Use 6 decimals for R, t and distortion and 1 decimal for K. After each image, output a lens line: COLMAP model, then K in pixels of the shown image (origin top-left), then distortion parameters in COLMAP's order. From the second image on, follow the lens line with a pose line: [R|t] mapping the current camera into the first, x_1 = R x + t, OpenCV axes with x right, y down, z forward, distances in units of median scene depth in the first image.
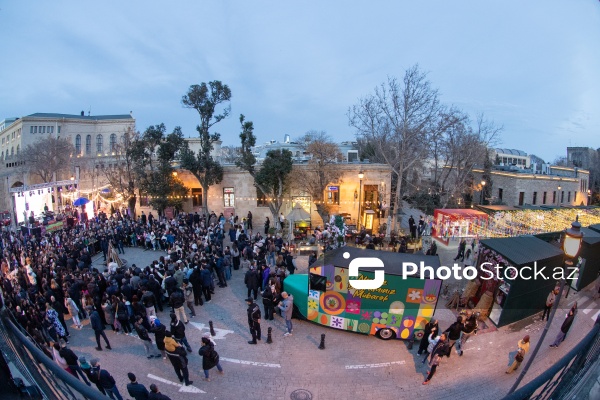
lens RADIAL K [[1043.8, 0, 300.0], [0, 1043.8, 200.0], [0, 0, 1]] dist [0.065374, 0.213087]
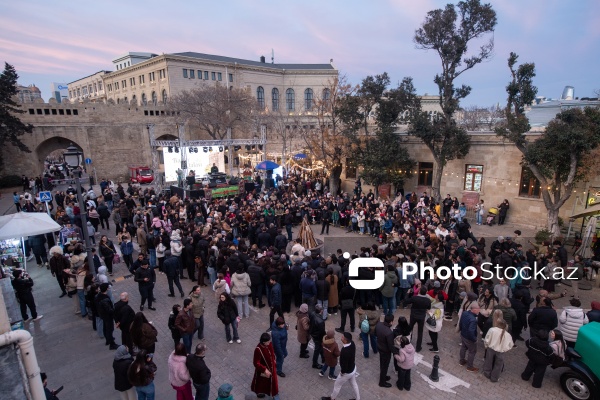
lens RADIAL K [[327.5, 0, 300.0], [0, 327.5, 200.0], [0, 0, 1]] dist [-0.002527, -0.002203]
pose [[0.709020, 0.139721, -0.691208, 0.004011], [-0.083751, 0.989922, 0.114193, -0.003502], [0.700197, -0.023076, 0.713577, 0.764518]]
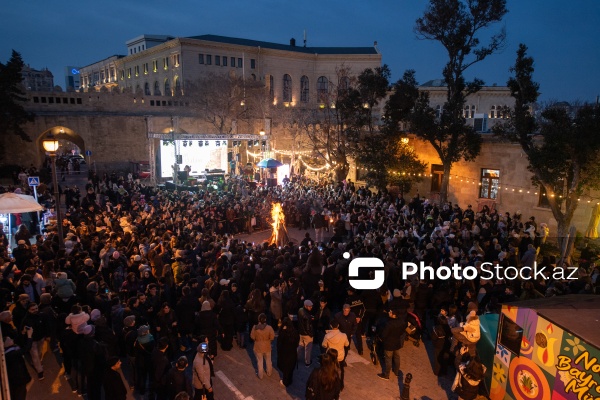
lens RADIAL K [[416.6, 0, 300.0], [0, 416.6, 200.0], [0, 0, 1]] dist [0.003733, 0.004093]
pose [[0.609357, 0.145599, -0.779413, 0.062096], [-0.117296, 0.988733, 0.092997, -0.003181], [0.784172, 0.034754, 0.619570, 0.765856]]
